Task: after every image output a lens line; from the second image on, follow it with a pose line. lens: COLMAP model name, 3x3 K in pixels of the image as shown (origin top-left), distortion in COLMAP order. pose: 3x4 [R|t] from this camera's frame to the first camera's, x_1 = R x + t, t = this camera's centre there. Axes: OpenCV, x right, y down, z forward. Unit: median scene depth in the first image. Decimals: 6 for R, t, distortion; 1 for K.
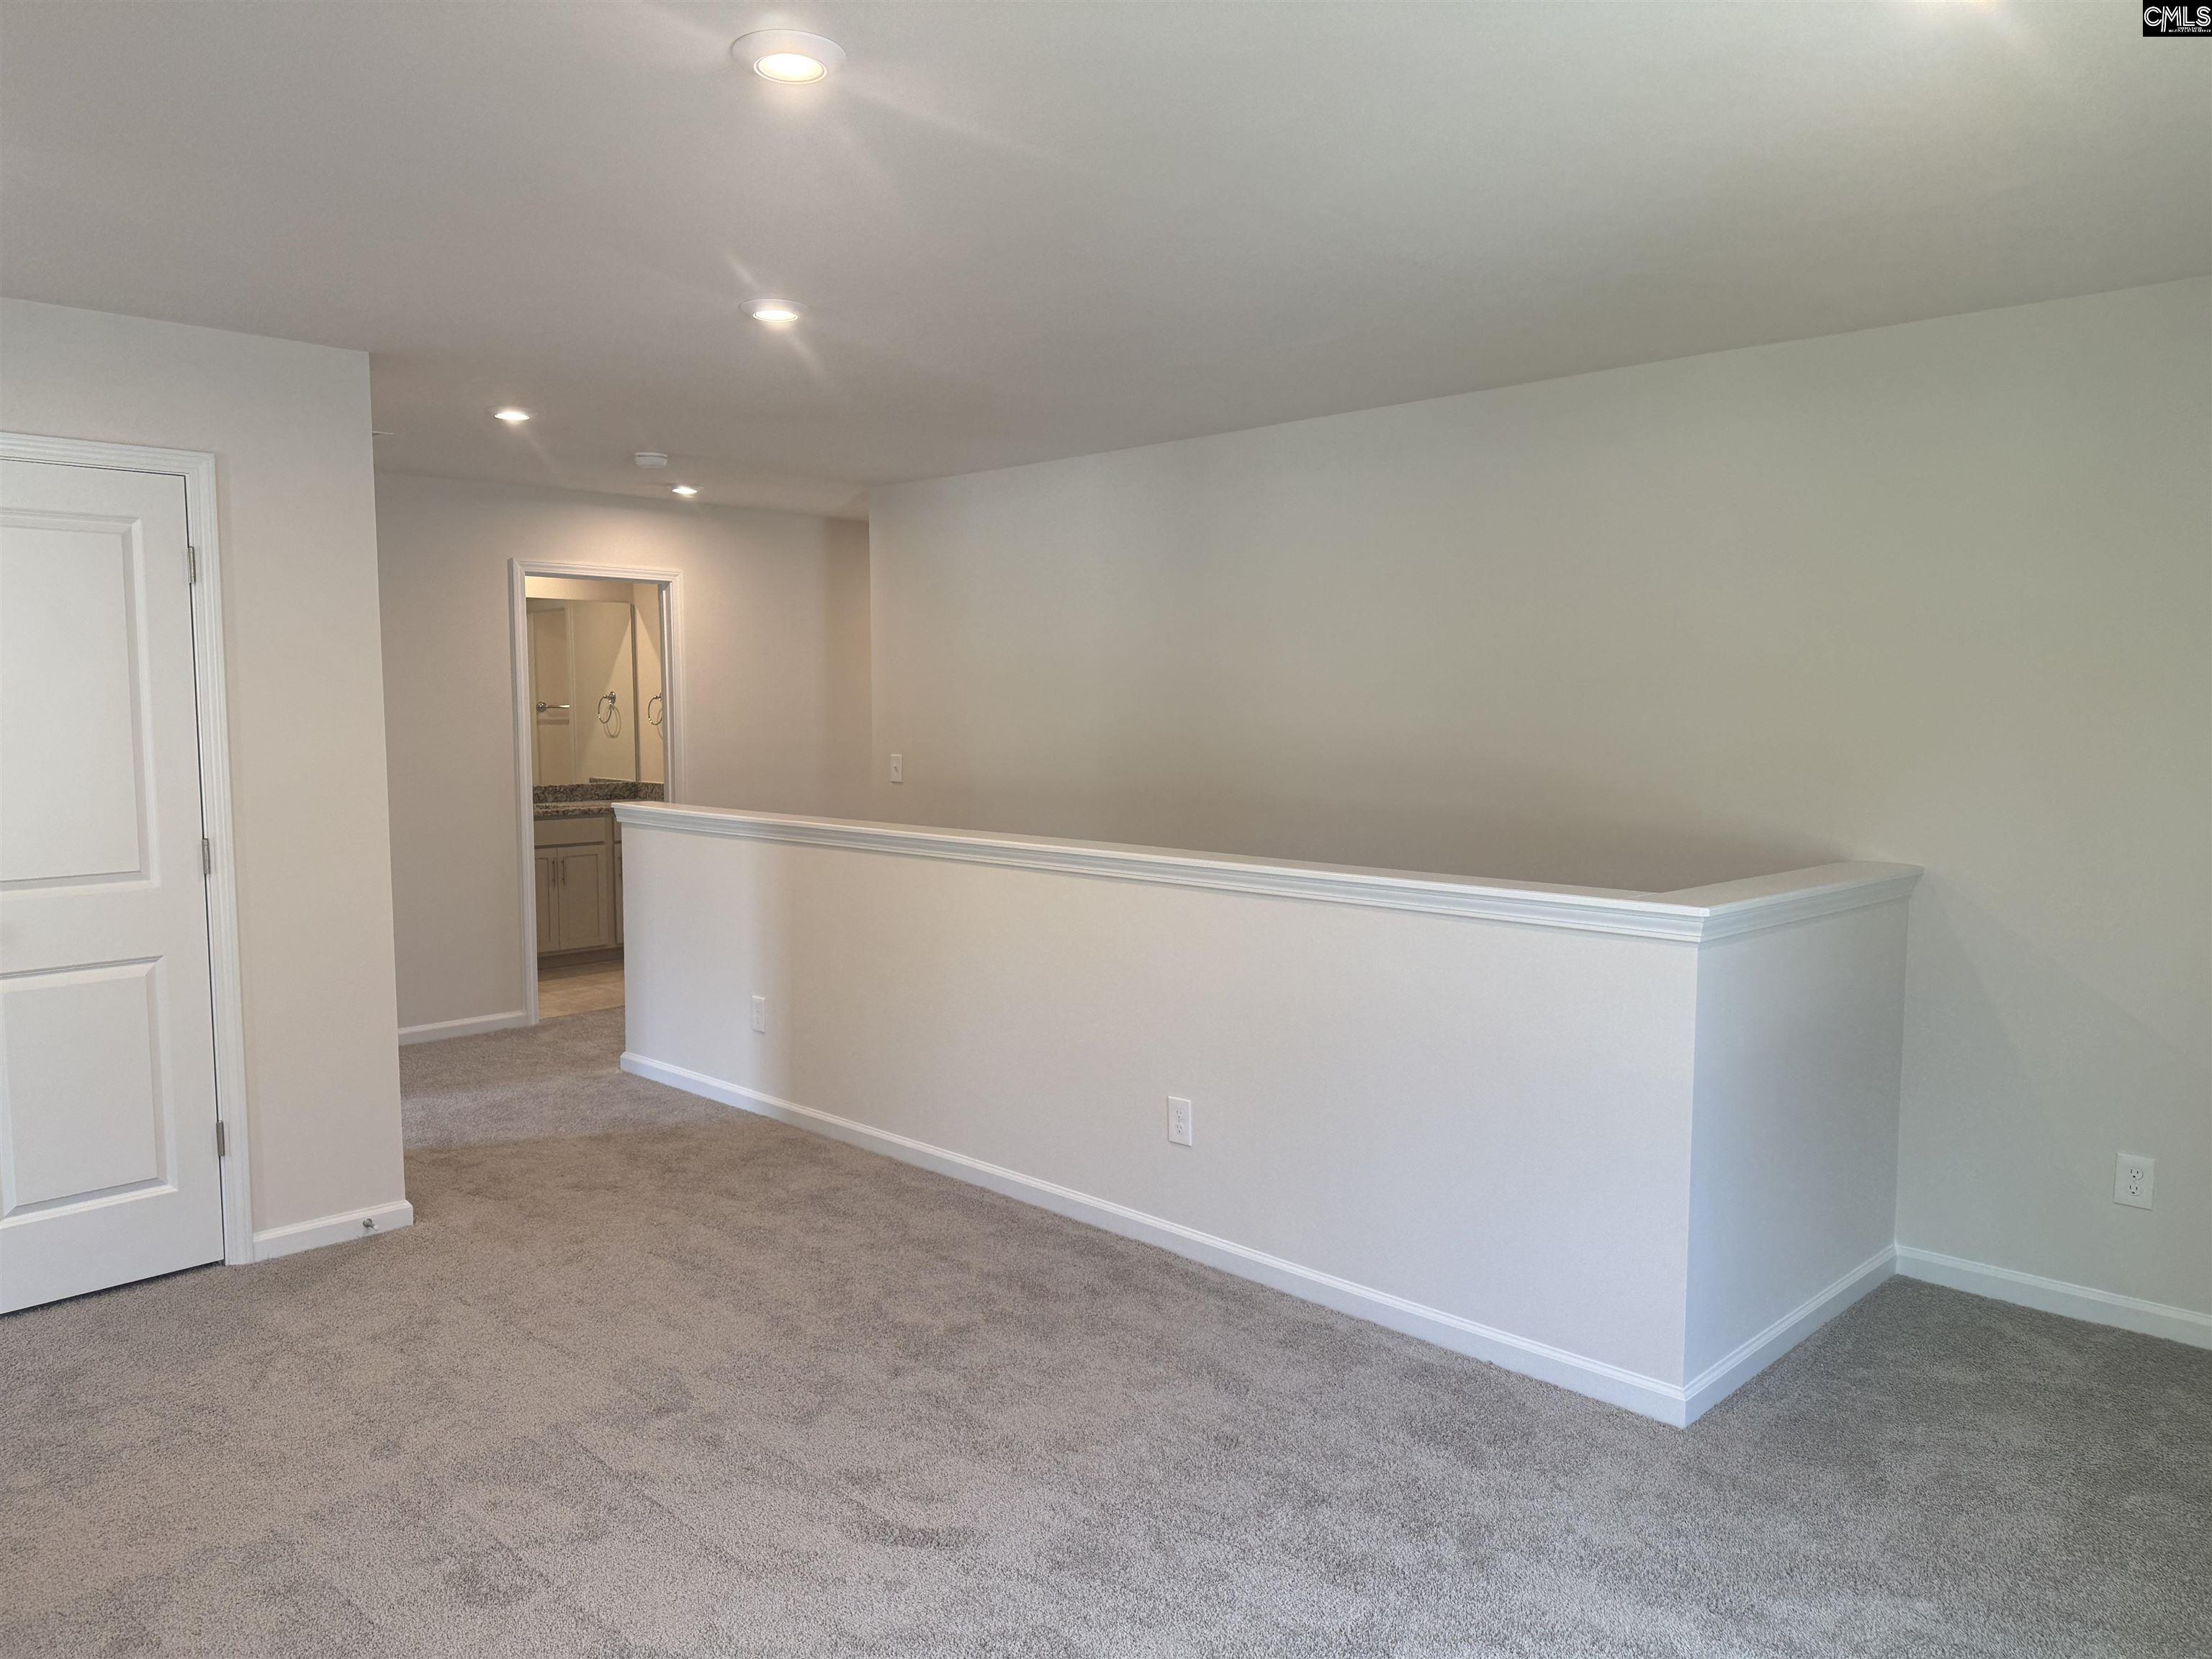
lens RADIAL K [[1576.2, 0, 1117.1], [0, 1576.2, 827.1], [0, 0, 1]] dist [0.050640, -0.057647]
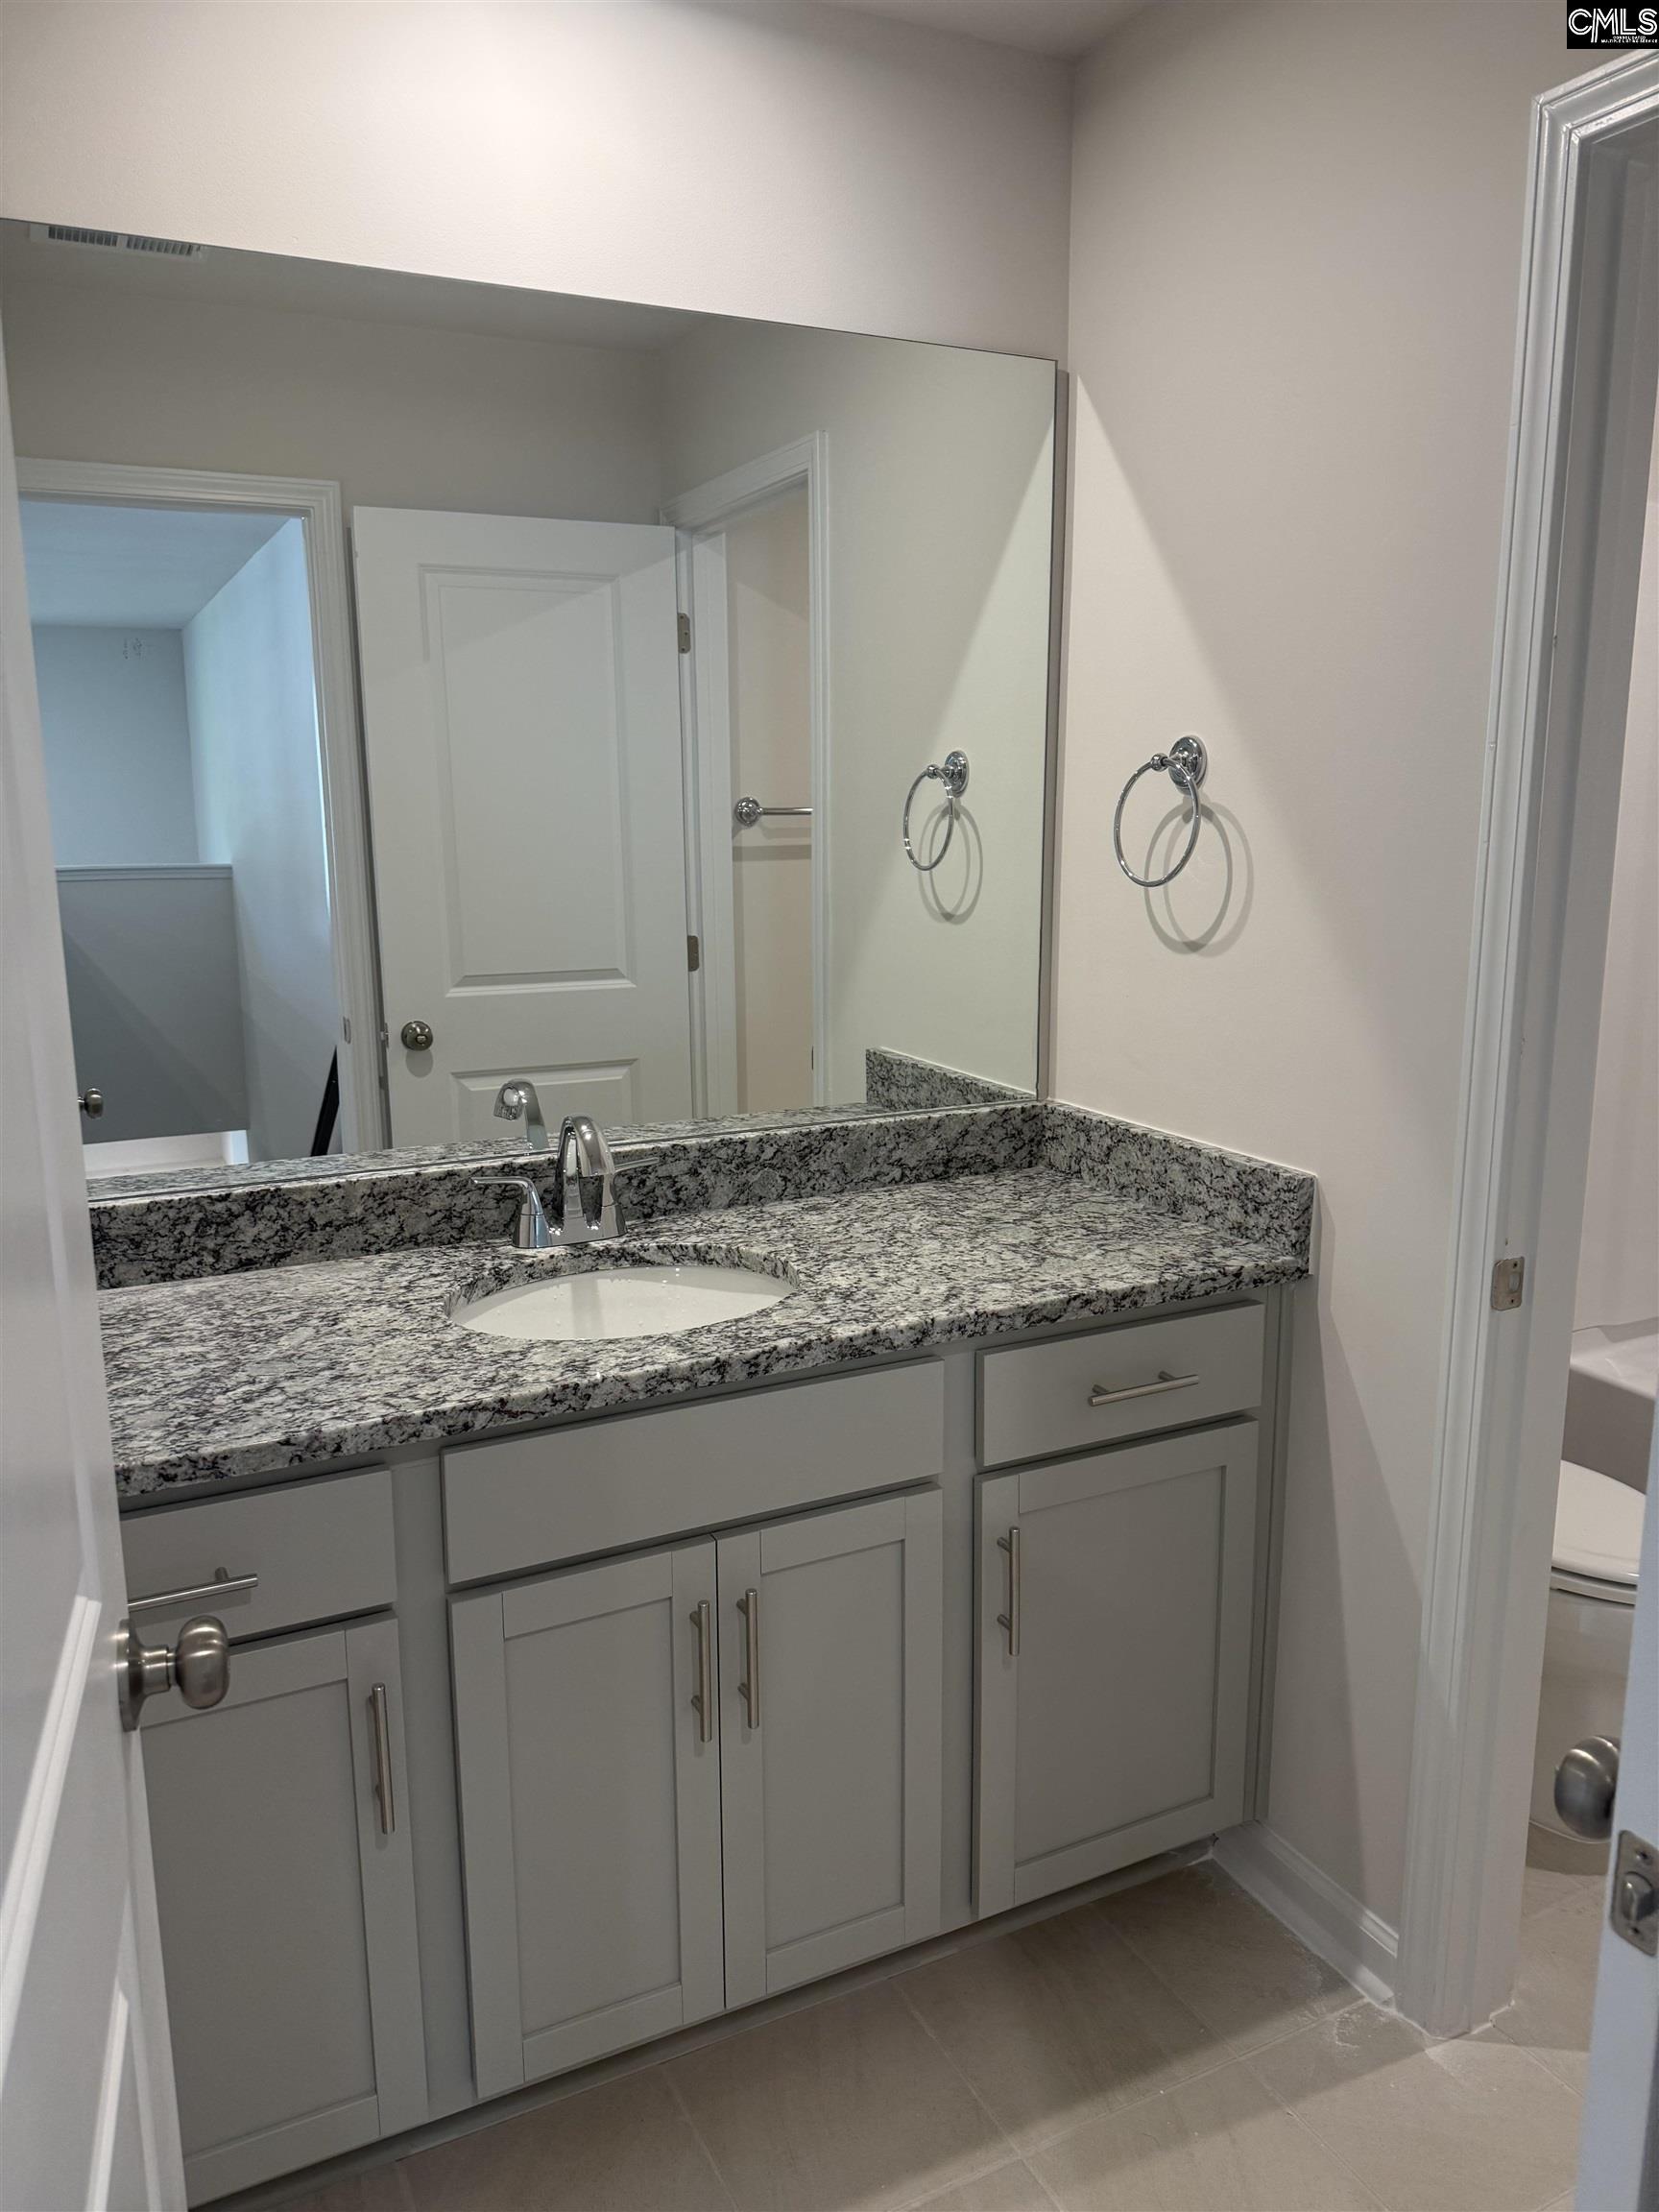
lens RADIAL K [[1576.2, 0, 828.4], [0, 1576.2, 1113.2], [0, 0, 1]] dist [0.050640, -0.057647]
pose [[0.944556, 0.054927, -0.323724, -0.251246], [-0.017717, 0.992998, 0.116791, -0.056104], [0.327872, -0.104580, 0.938916, 0.741027]]
